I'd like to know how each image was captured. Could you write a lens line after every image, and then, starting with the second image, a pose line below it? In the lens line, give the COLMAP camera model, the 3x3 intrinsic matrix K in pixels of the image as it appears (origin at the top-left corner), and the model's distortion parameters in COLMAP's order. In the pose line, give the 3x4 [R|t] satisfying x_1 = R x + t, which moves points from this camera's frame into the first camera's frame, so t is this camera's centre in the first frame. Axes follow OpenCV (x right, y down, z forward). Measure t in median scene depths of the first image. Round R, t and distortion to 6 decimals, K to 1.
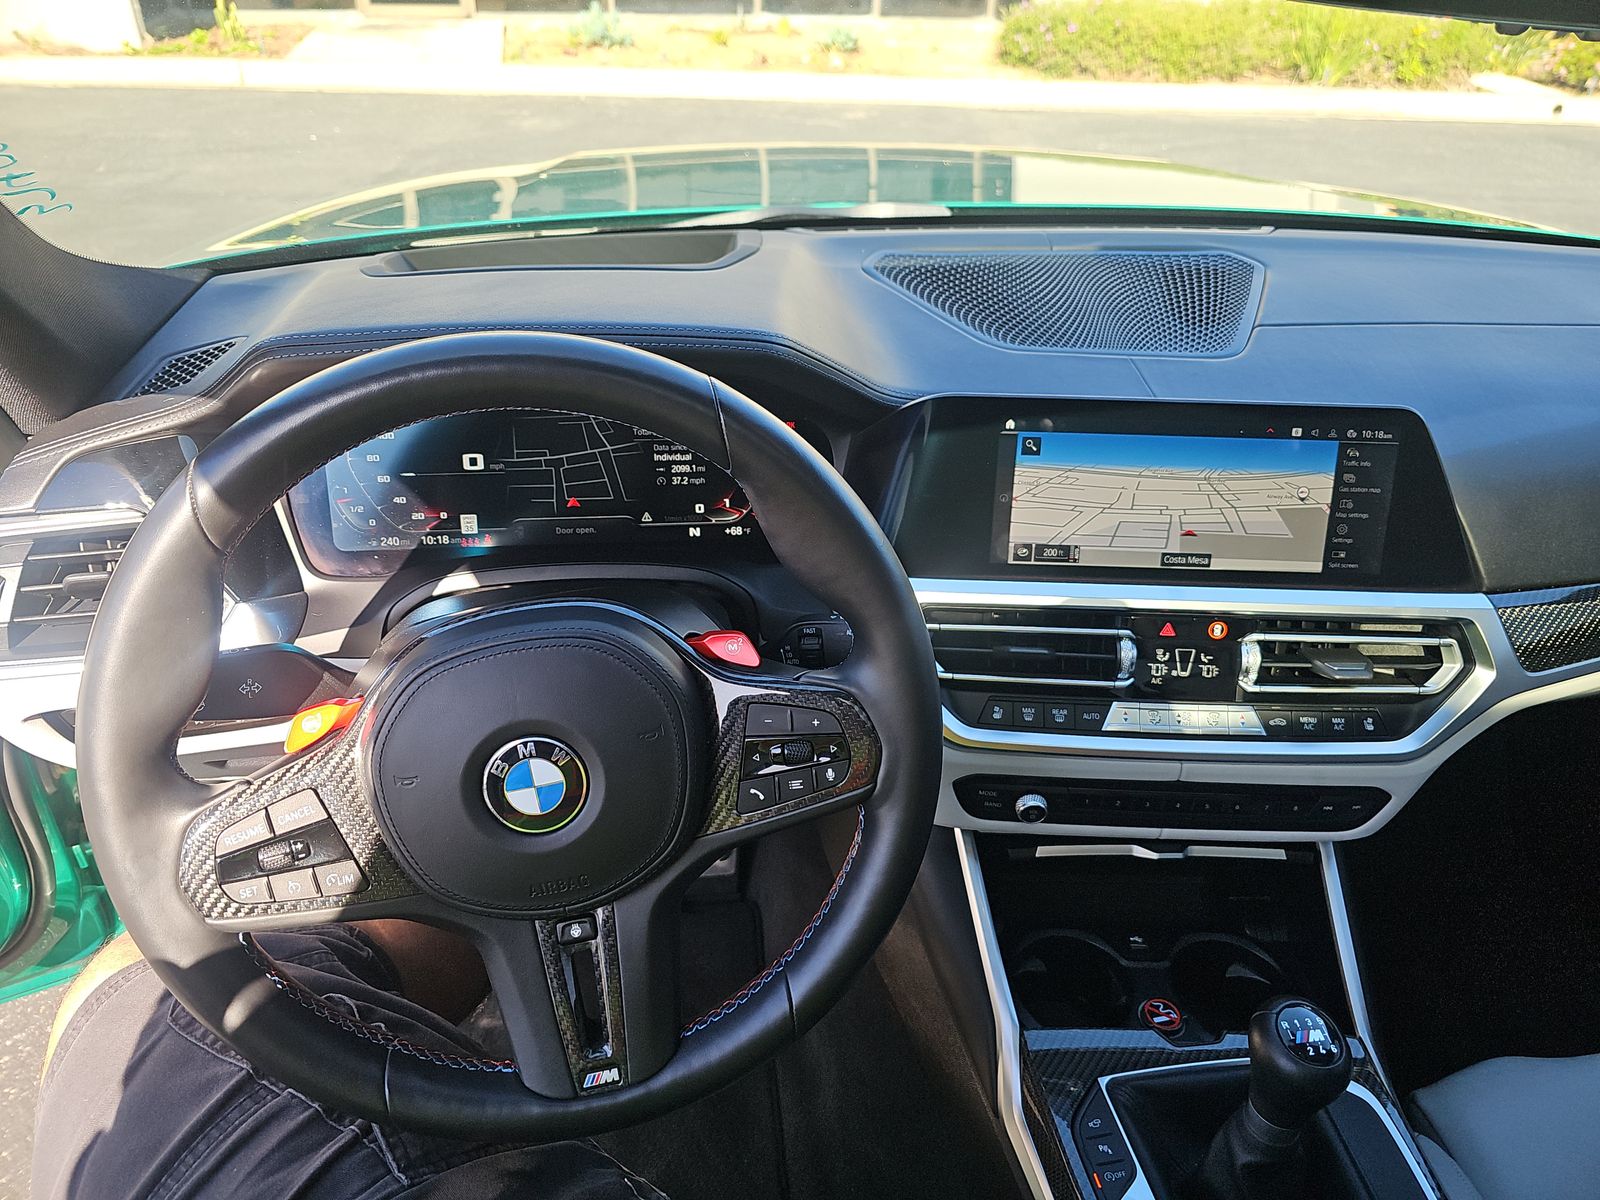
lens RADIAL K [[1062.0, 0, 800.0], [0, 1062.0, 600.0], [0, 0, 1]] dist [-0.007196, -0.031176]
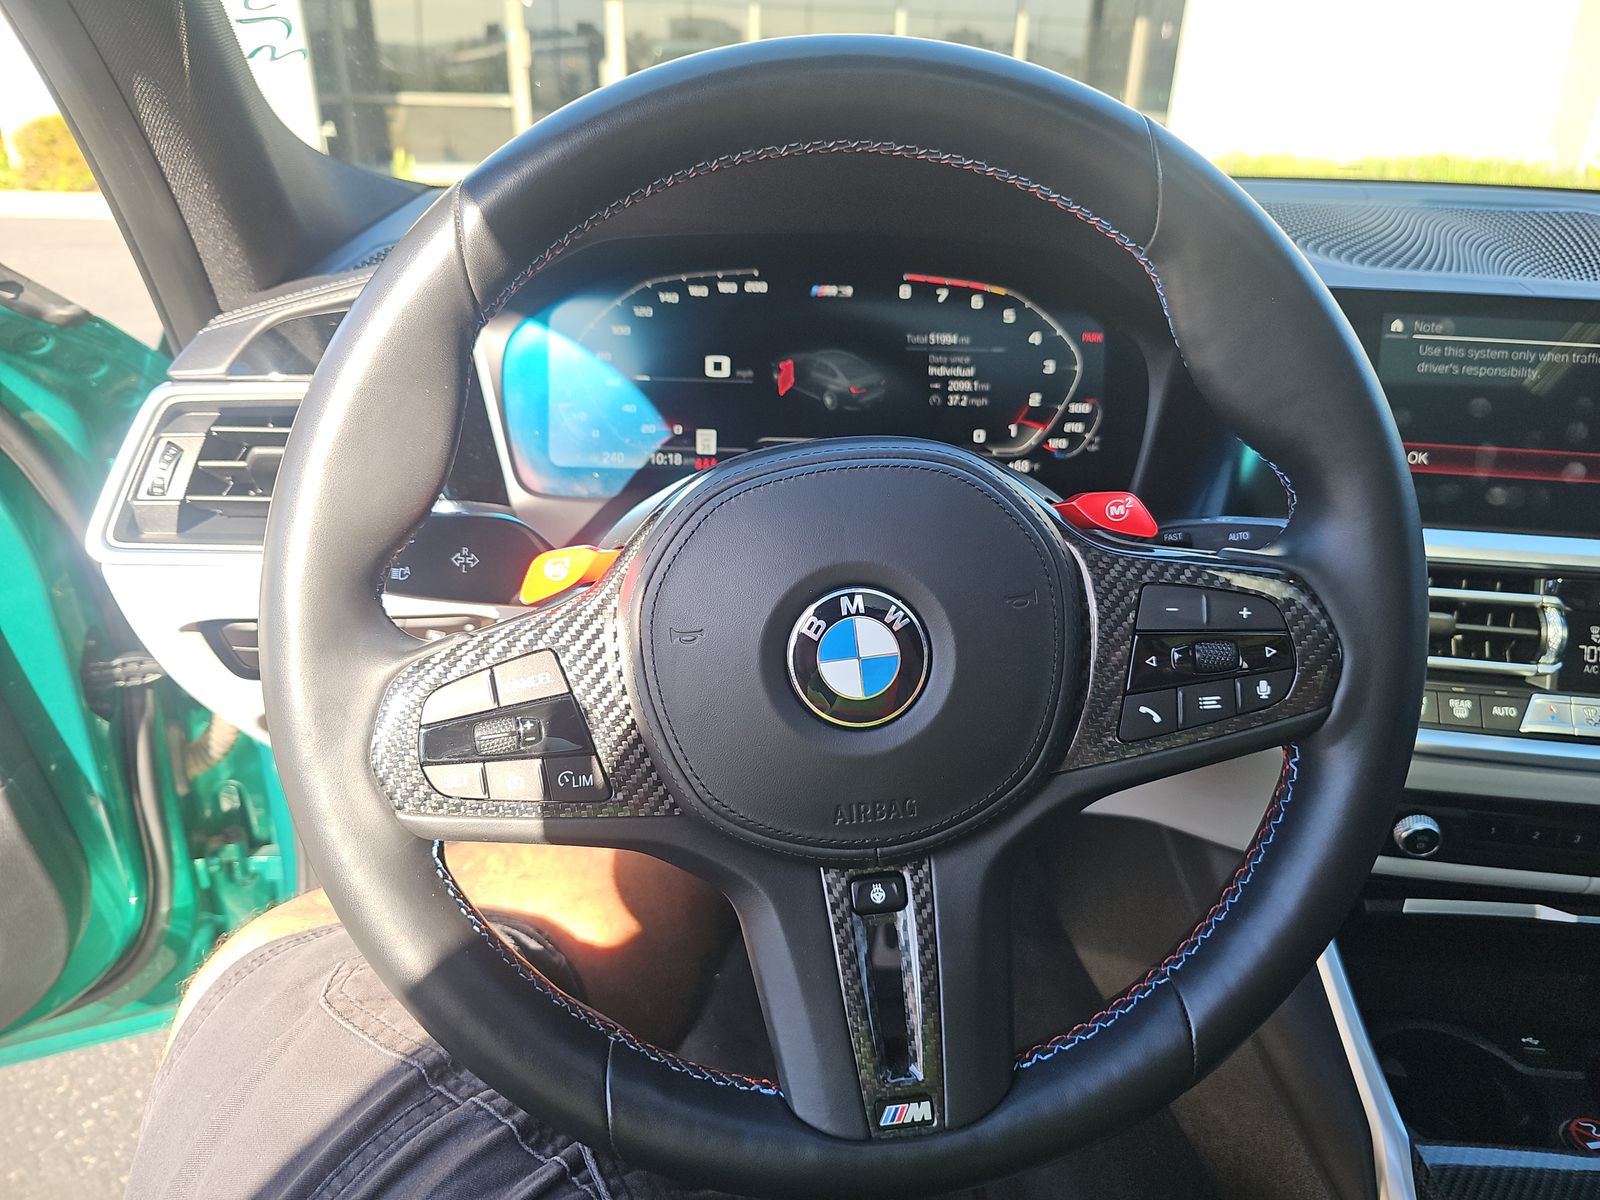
lens RADIAL K [[1089.9, 0, 806.2], [0, 1089.9, 556.3], [0, 0, 1]] dist [0.015283, -0.040324]
pose [[0.991887, 0.045109, -0.118848, -0.128987], [-0.060582, 0.989664, -0.129982, 0.131821], [0.111756, 0.136128, 0.984368, 0.170380]]
